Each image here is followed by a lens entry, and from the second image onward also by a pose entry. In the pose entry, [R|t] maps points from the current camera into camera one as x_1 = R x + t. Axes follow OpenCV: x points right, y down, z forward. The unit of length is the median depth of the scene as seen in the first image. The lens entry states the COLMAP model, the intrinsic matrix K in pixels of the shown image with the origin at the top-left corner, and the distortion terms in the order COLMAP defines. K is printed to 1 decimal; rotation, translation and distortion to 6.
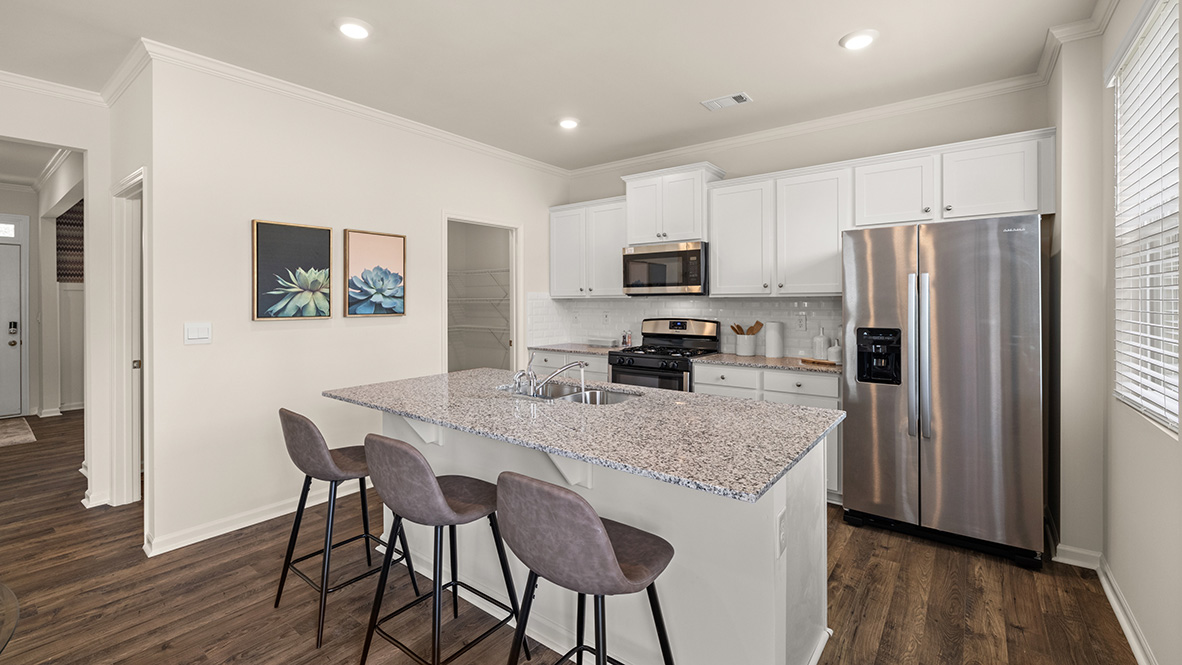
lens RADIAL K [[491.5, 0, 598.1], [0, 491.5, 300.8], [0, 0, 1]] dist [0.003262, 0.000135]
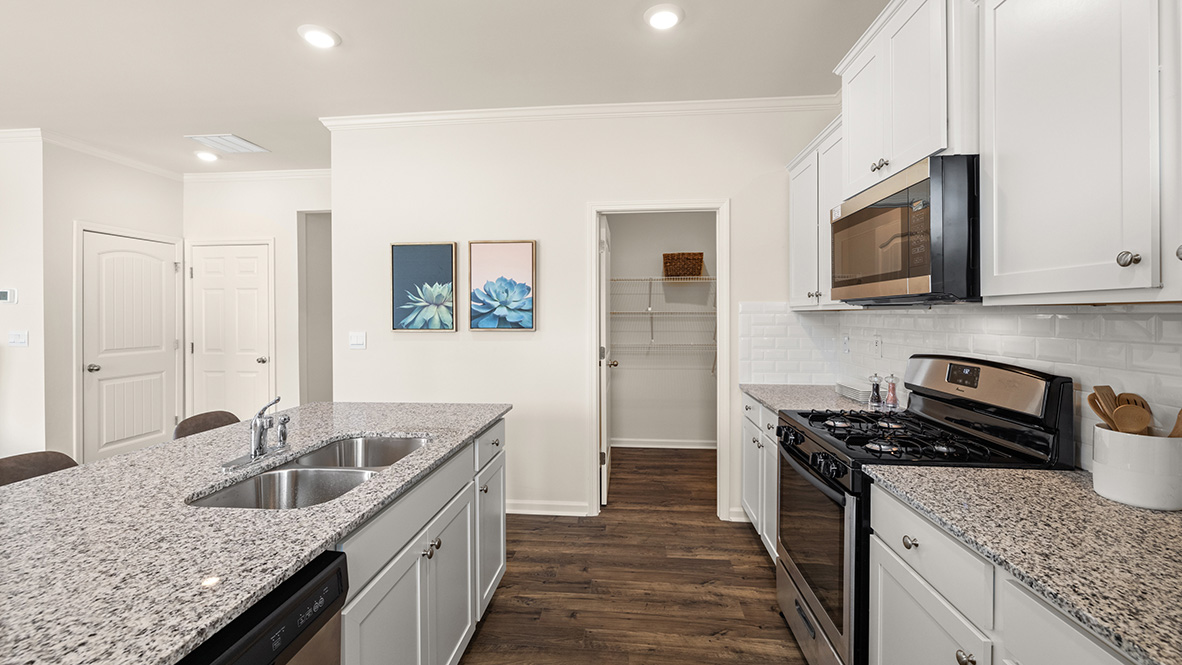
lens RADIAL K [[492.5, 0, 586.8], [0, 492.5, 318.8], [0, 0, 1]] dist [-0.002803, 0.000039]
pose [[0.528732, 0.009953, -0.848731, 0.413961], [0.000436, 0.999928, 0.011998, -0.002314], [0.848789, -0.006713, 0.528689, 0.627005]]
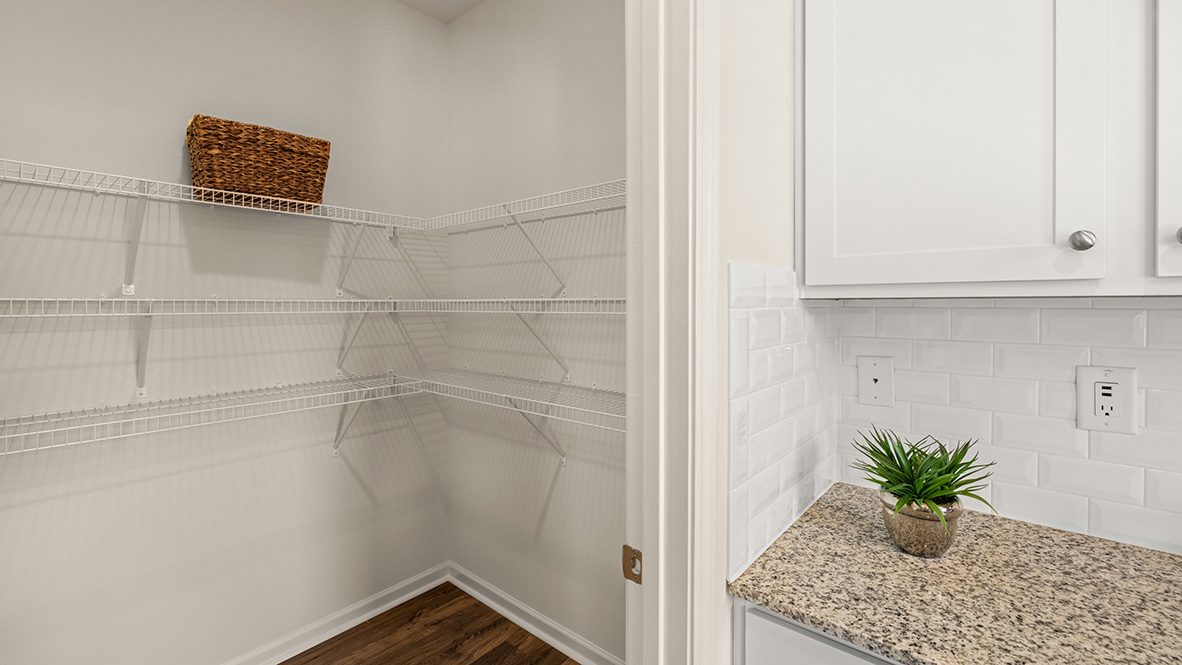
lens RADIAL K [[492.5, 0, 596.2], [0, 492.5, 307.3], [0, 0, 1]] dist [-0.002803, 0.000039]
pose [[0.999105, 0.004215, -0.042095, -0.242442], [-0.003989, 0.999977, 0.005448, -0.001927], [0.042117, -0.005275, 0.999099, 1.099138]]
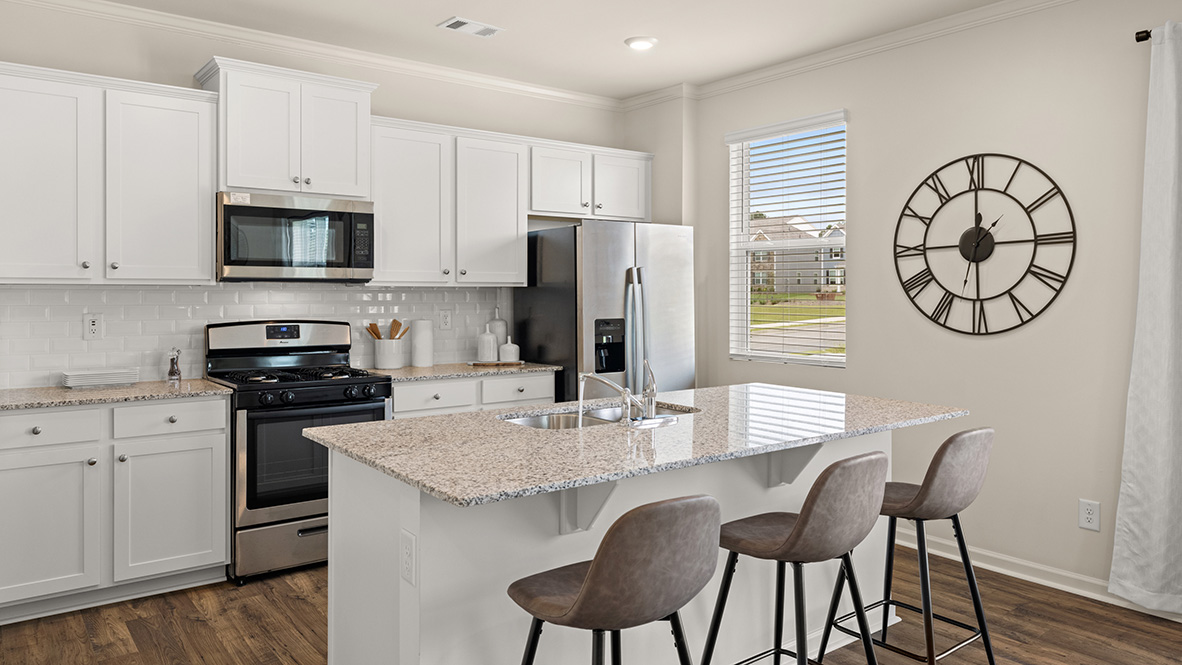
lens RADIAL K [[811.4, 0, 571.7], [0, 811.4, 296.7], [0, 0, 1]] dist [-0.009195, -0.001304]
pose [[0.271837, -0.001736, 0.962342, -0.835151], [-0.003016, 0.999992, 0.002656, 0.004106], [-0.962338, -0.003625, 0.271830, 0.475688]]
